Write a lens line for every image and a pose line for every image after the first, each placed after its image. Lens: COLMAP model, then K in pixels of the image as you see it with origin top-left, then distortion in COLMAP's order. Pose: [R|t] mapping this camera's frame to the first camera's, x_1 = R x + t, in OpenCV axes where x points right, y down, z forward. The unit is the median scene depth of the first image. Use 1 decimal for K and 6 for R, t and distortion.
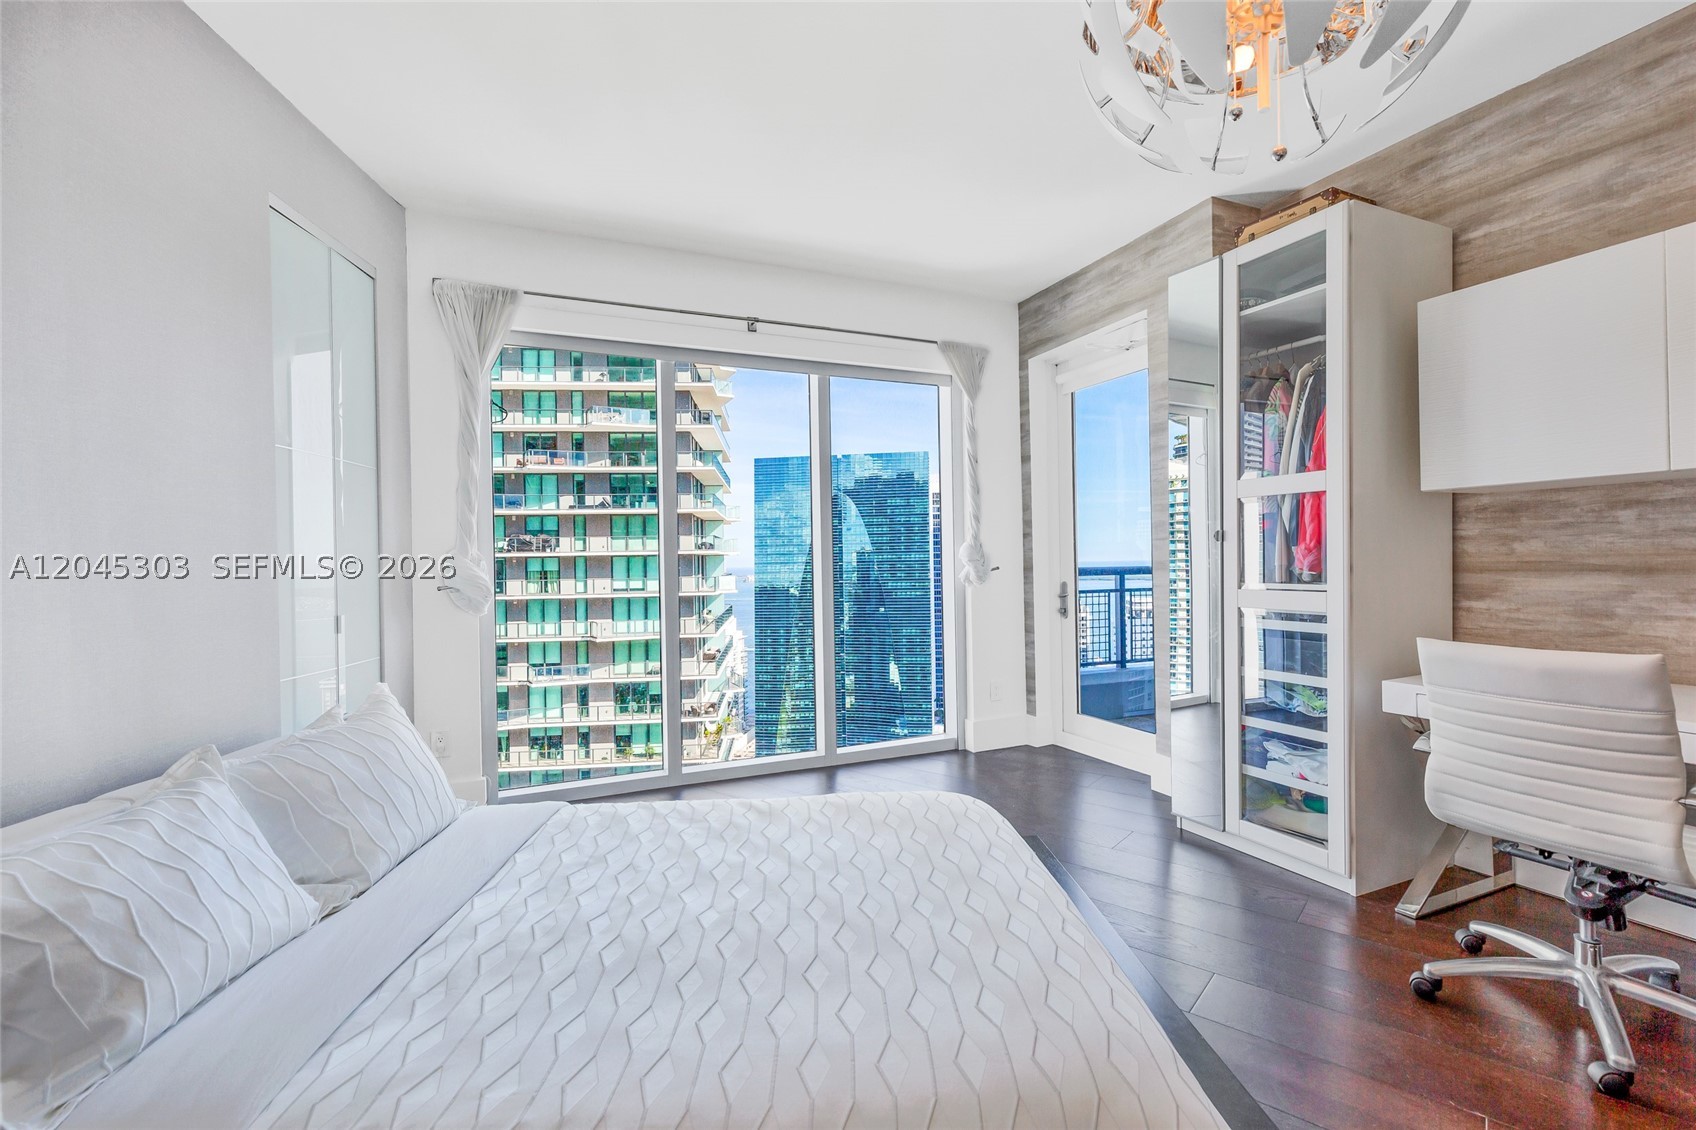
lens RADIAL K [[766.9, 0, 862.7], [0, 766.9, 561.2], [0, 0, 1]] dist [0.005688, -0.002750]
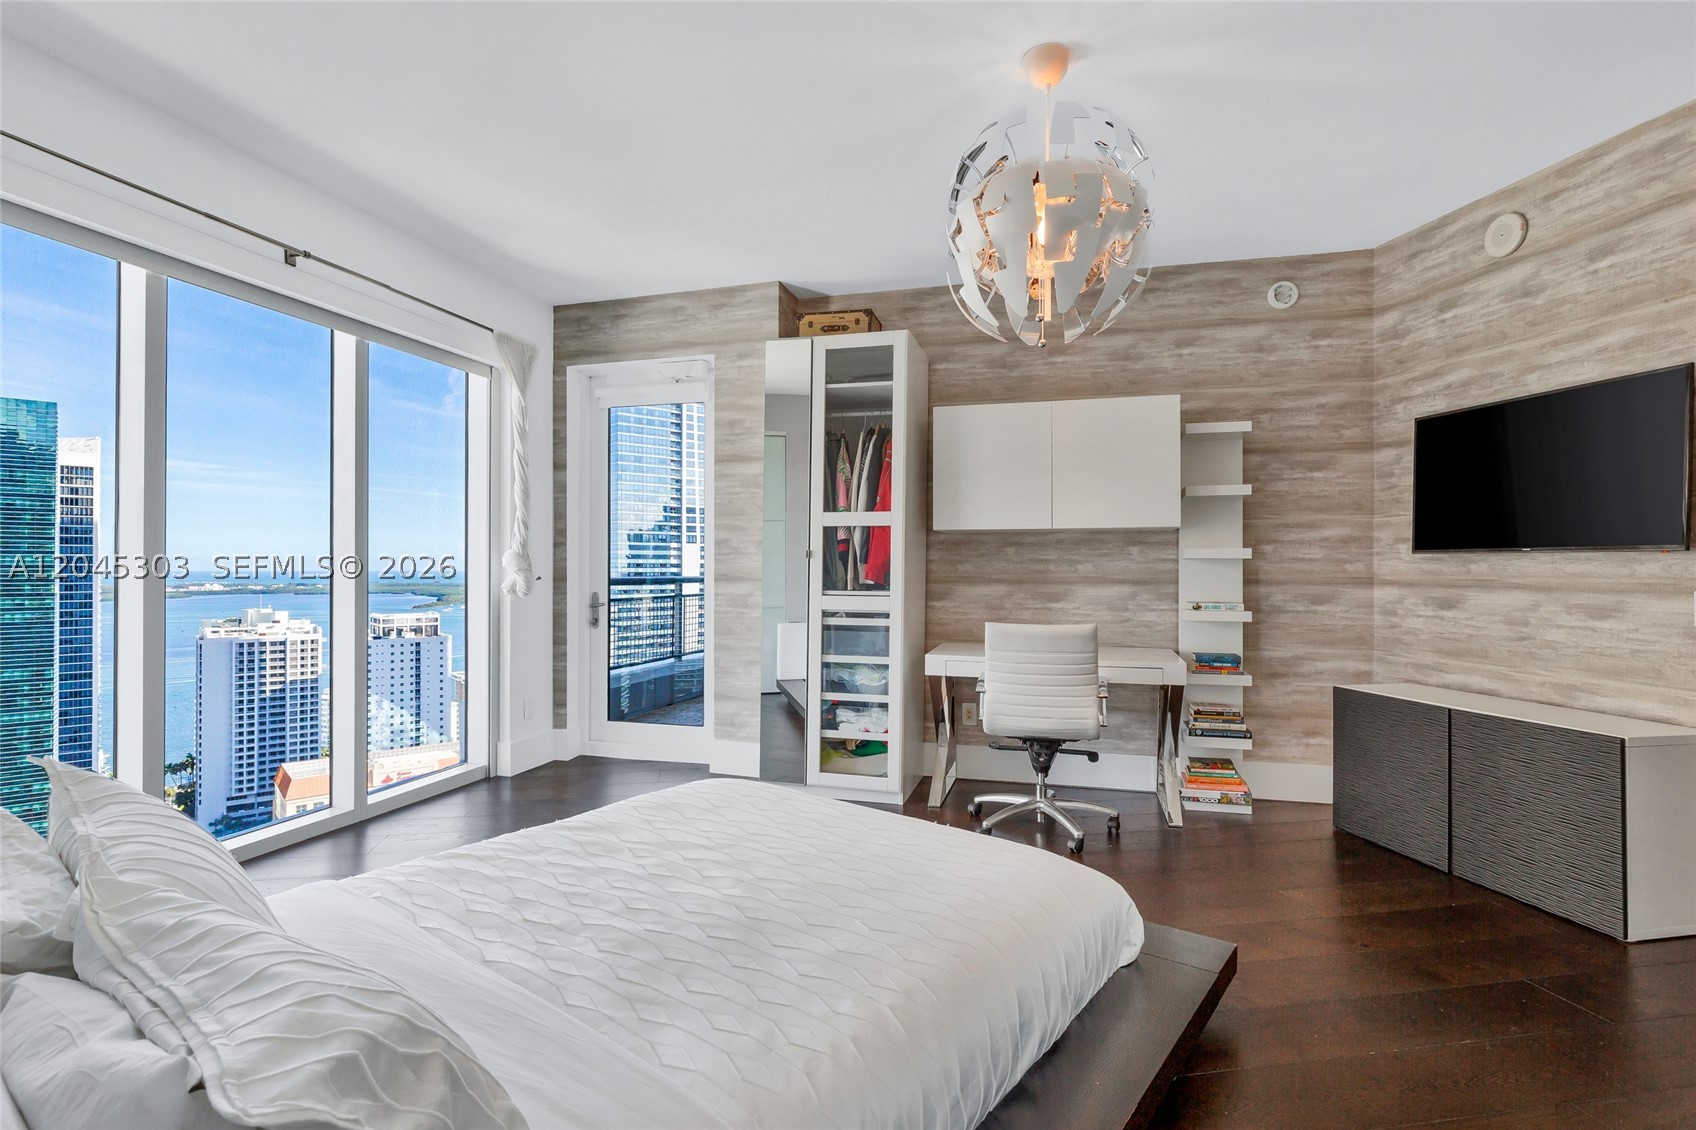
lens RADIAL K [[812.2, 0, 864.0], [0, 812.2, 561.9], [0, 0, 1]] dist [-0.005371, 0.000173]
pose [[0.630680, 0.022745, 0.775710, -0.413789], [-0.012119, 0.999737, -0.019460, 0.004112], [-0.775949, 0.002872, 0.630789, 0.056637]]
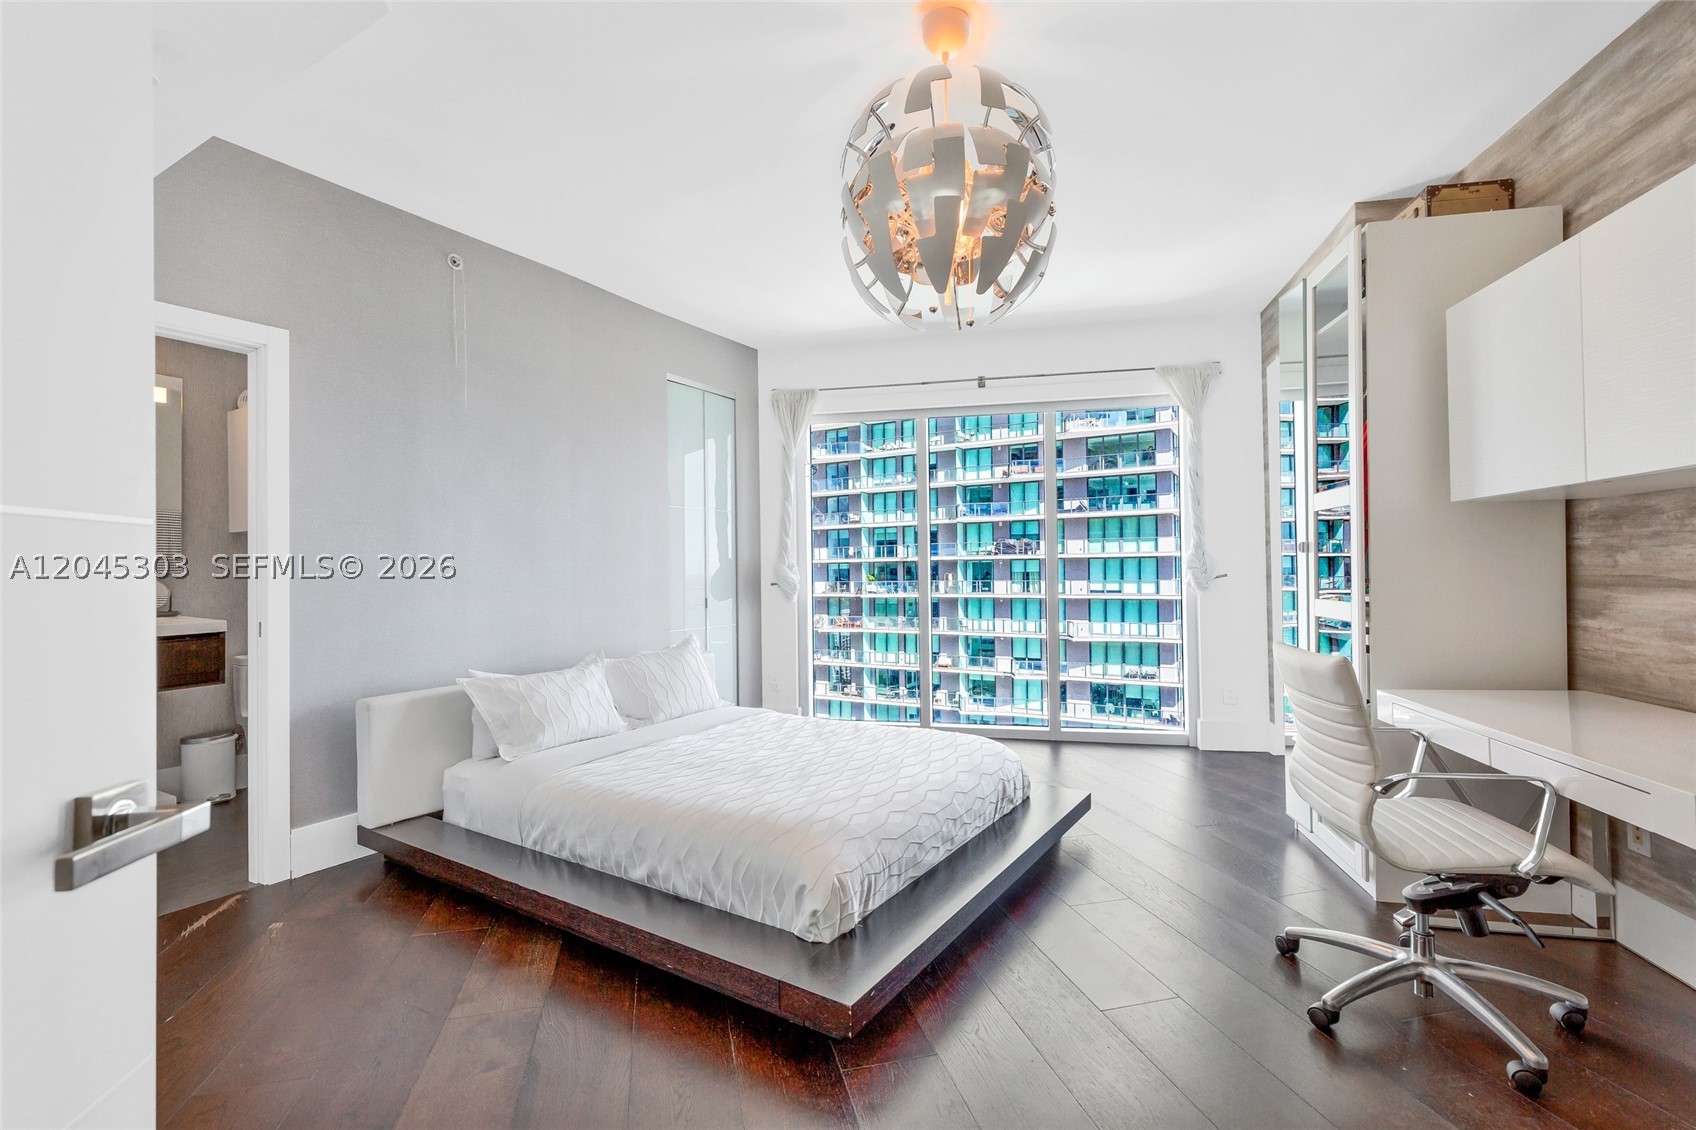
lens RADIAL K [[766.9, 0, 855.3], [0, 766.9, 560.5], [0, 0, 1]] dist [0.005688, -0.002750]
pose [[0.805787, 0.000199, -0.592205, 0.464380], [-0.002072, 0.999995, -0.002484, -0.008660], [0.592201, 0.003229, 0.805783, -0.159262]]
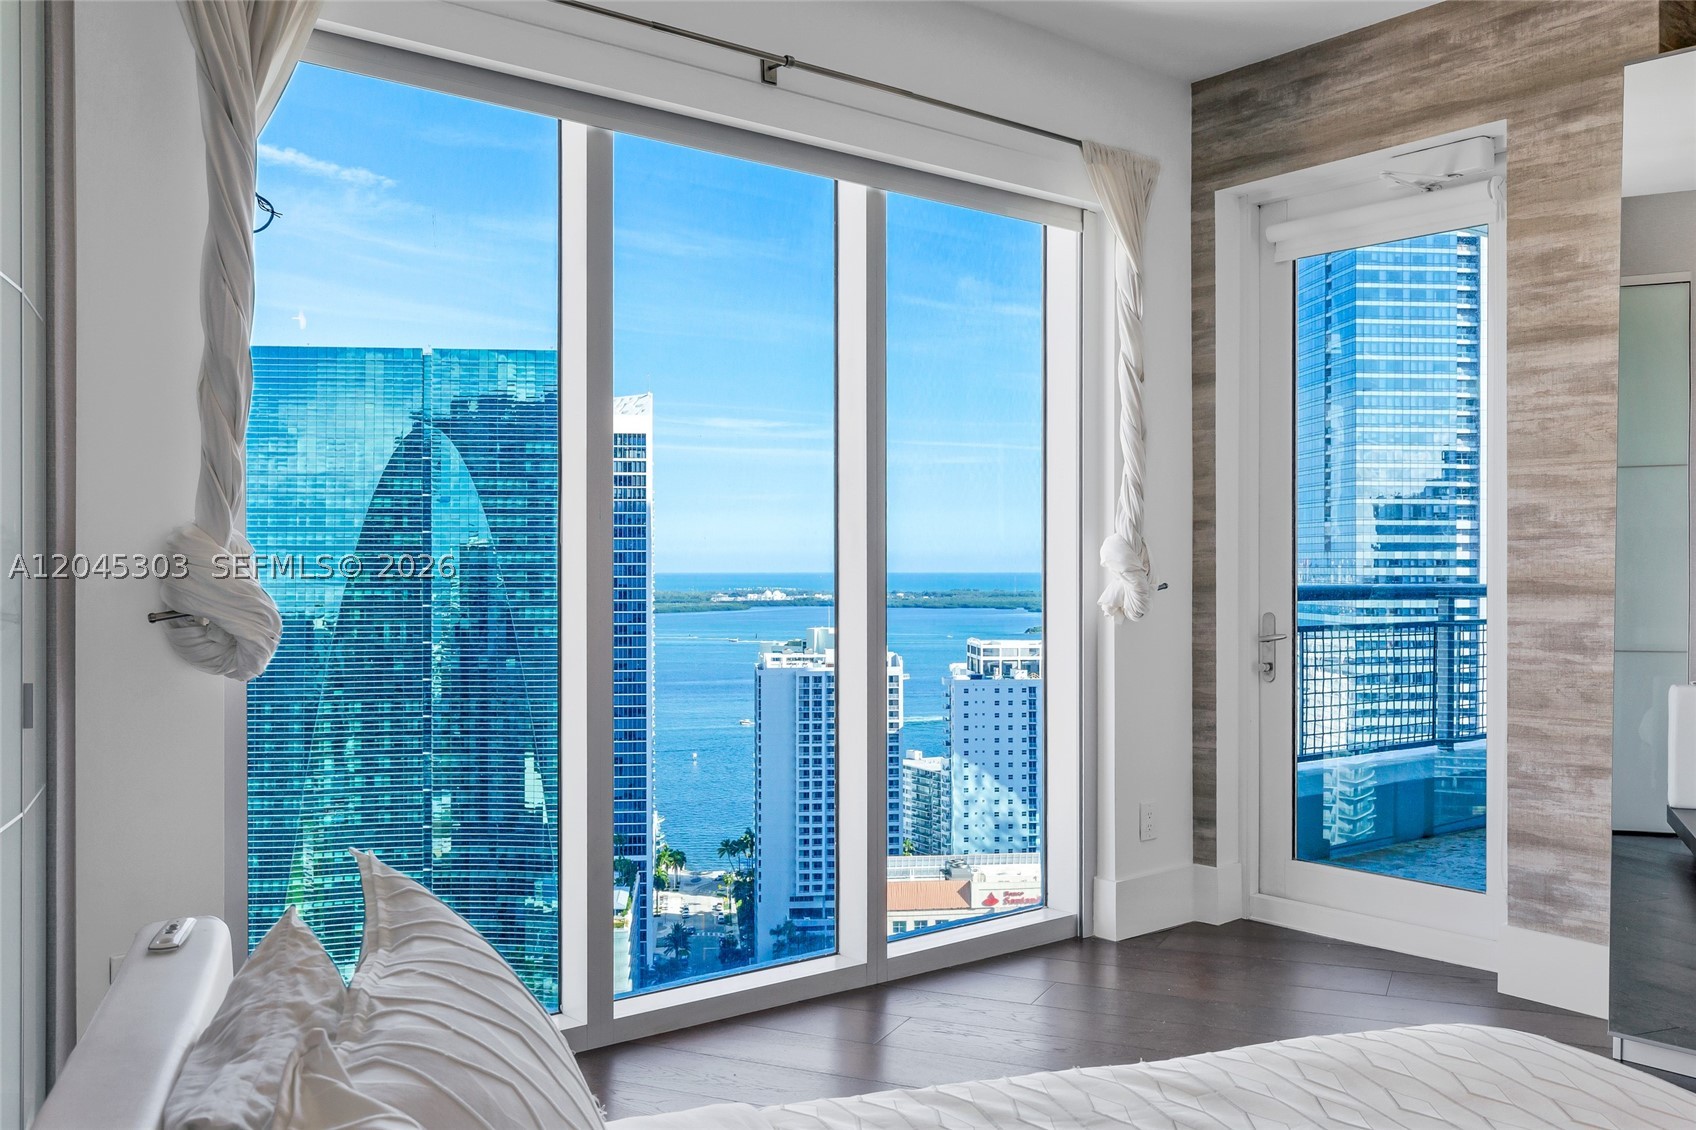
lens RADIAL K [[1471.7, 0, 863.5], [0, 1471.7, 576.0], [0, 0, 1]] dist [0.017887, -0.065658]
pose [[0.963389, 0.015026, 0.267685, -0.339795], [-0.016282, 0.999864, 0.002473, 0.003361], [-0.267612, -0.006741, 0.963503, 0.104433]]
